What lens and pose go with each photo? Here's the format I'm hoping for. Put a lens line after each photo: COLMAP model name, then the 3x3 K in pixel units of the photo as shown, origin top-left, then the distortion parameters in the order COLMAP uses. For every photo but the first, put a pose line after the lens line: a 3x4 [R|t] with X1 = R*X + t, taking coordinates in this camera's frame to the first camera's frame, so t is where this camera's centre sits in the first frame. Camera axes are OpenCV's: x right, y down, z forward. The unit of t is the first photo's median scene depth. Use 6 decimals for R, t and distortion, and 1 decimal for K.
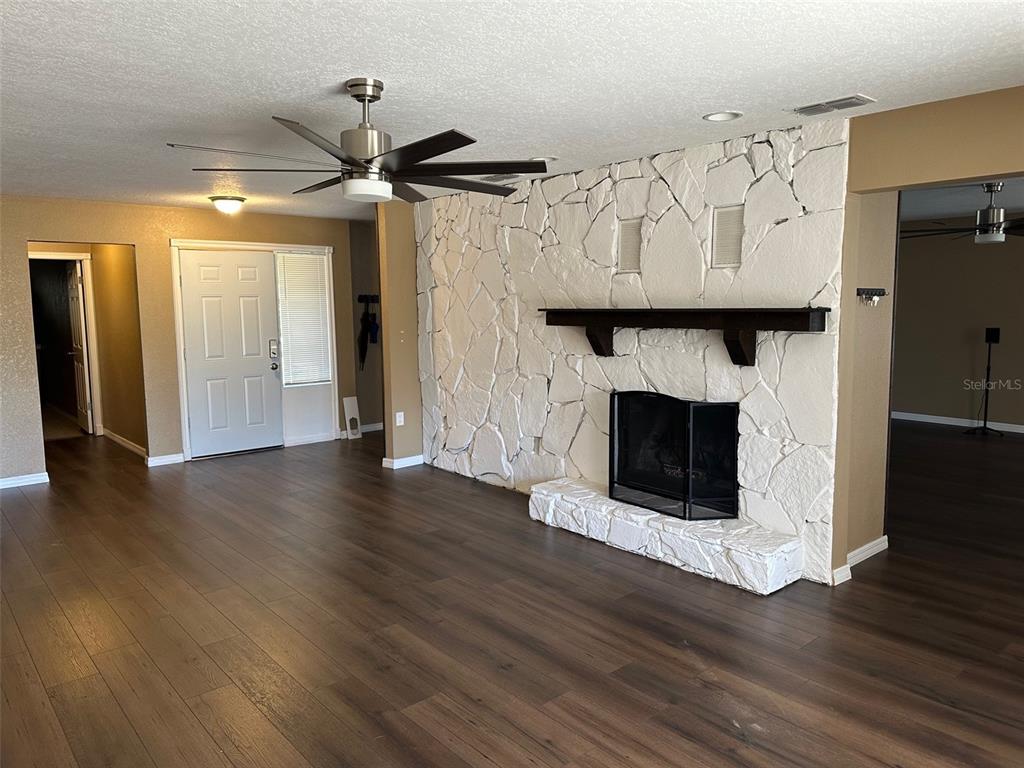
lens RADIAL K [[720.8, 0, 521.6], [0, 720.8, 378.1], [0, 0, 1]] dist [0.173204, -0.261530]
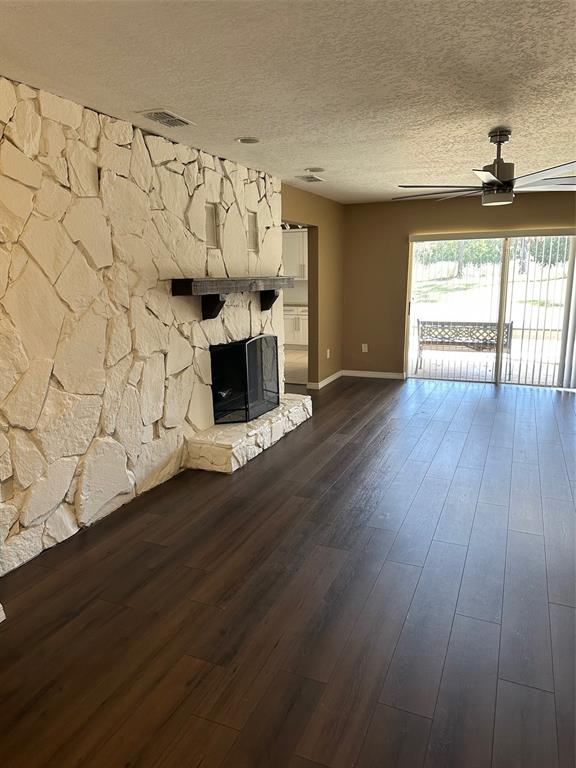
lens RADIAL K [[540.6, 0, 288.0], [0, 540.6, 384.0], [0, 0, 1]] dist [0.173204, -0.261530]
pose [[-0.434772, -0.169186, 0.884505, -0.744297], [0.110492, 0.964751, 0.238846, -0.125643], [-0.893737, 0.201574, -0.400753, 1.257719]]
